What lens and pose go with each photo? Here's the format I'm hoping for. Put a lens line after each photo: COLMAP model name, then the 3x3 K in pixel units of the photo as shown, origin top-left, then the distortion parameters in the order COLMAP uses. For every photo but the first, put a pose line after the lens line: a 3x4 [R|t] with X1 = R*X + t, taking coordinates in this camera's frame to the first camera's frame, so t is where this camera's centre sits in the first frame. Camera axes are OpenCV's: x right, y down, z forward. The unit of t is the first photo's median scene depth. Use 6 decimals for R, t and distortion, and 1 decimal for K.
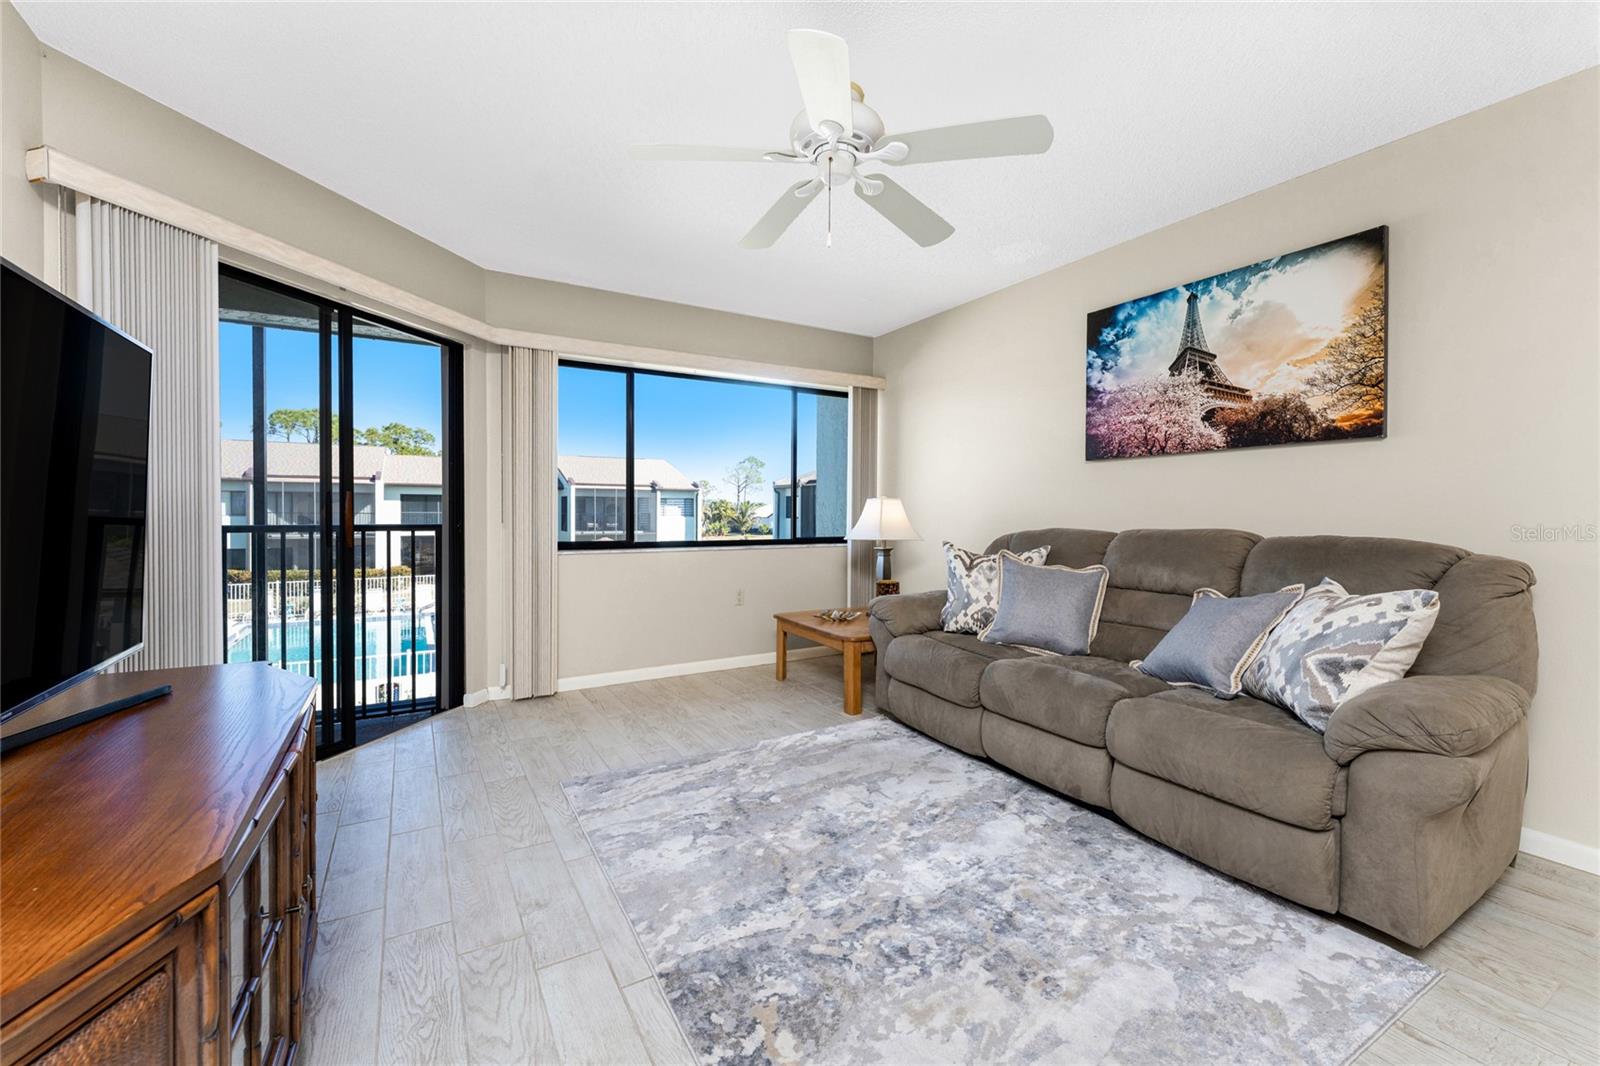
lens RADIAL K [[653.4, 0, 806.1], [0, 653.4, 516.0], [0, 0, 1]] dist [0.002884, -0.001483]
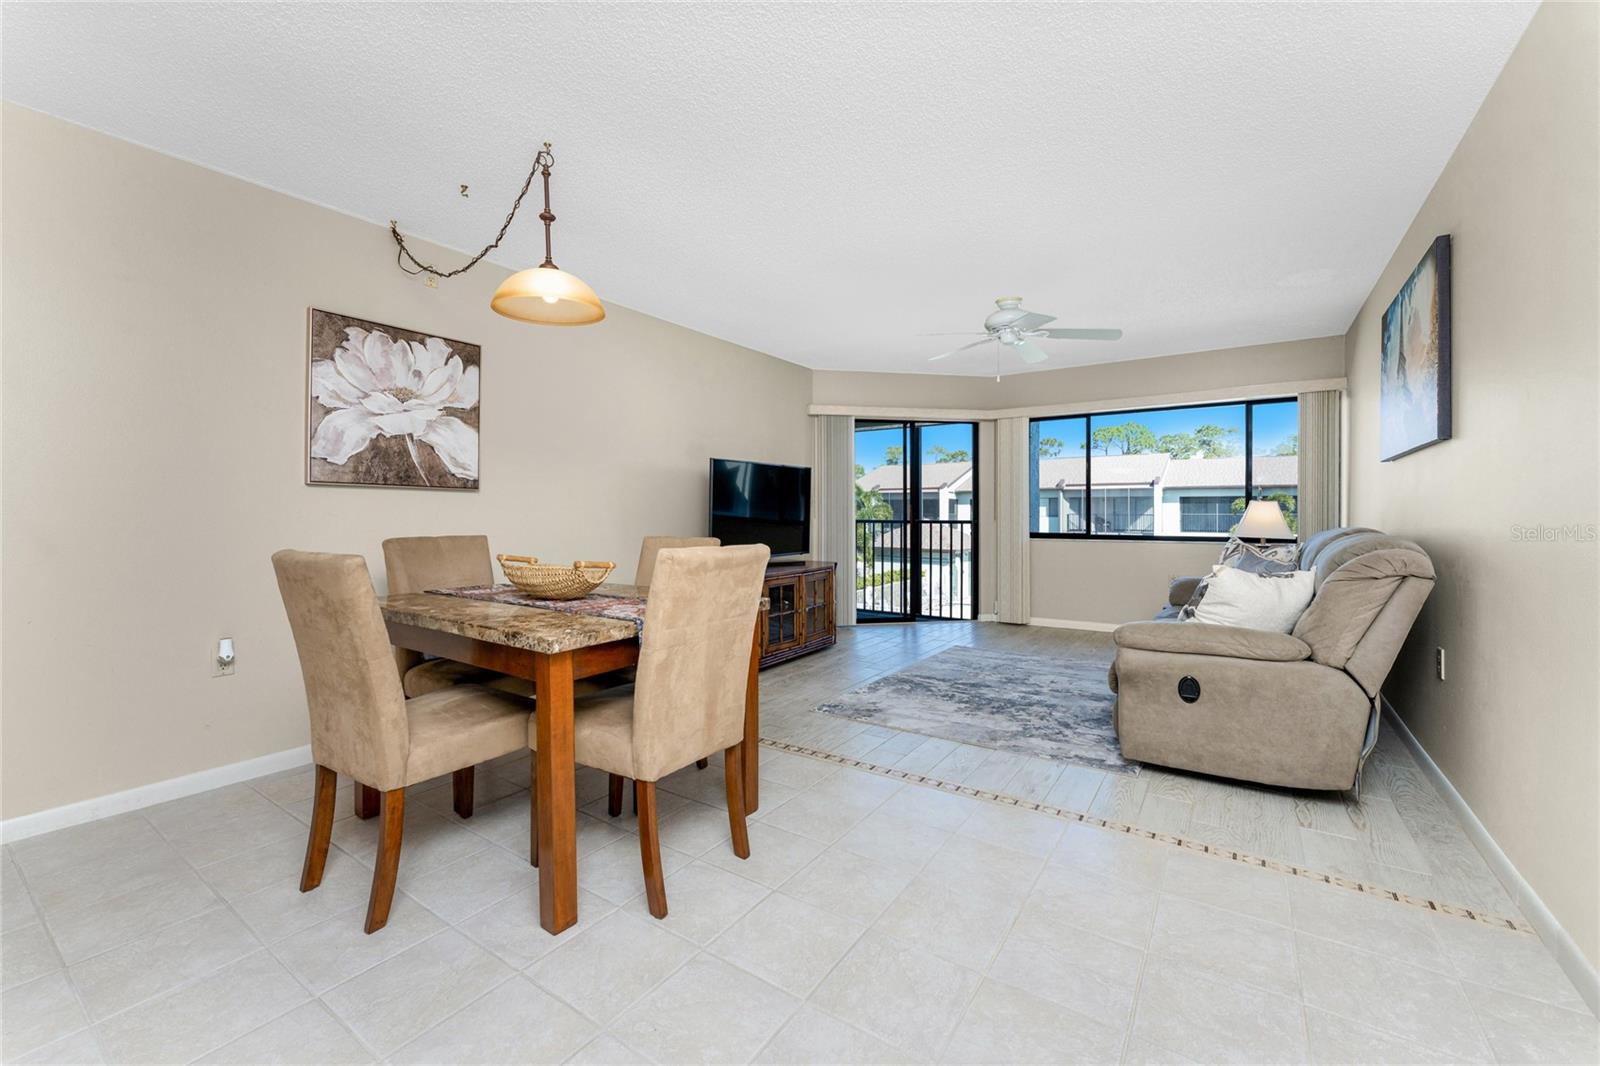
lens RADIAL K [[653.4, 0, 797.6], [0, 653.4, 505.9], [0, 0, 1]] dist [0.002884, -0.001483]
pose [[0.423417, -0.013291, -0.905837, 1.143400], [-0.002436, 0.999872, -0.015810, 0.003323], [0.905932, 0.008901, 0.423331, -0.292429]]
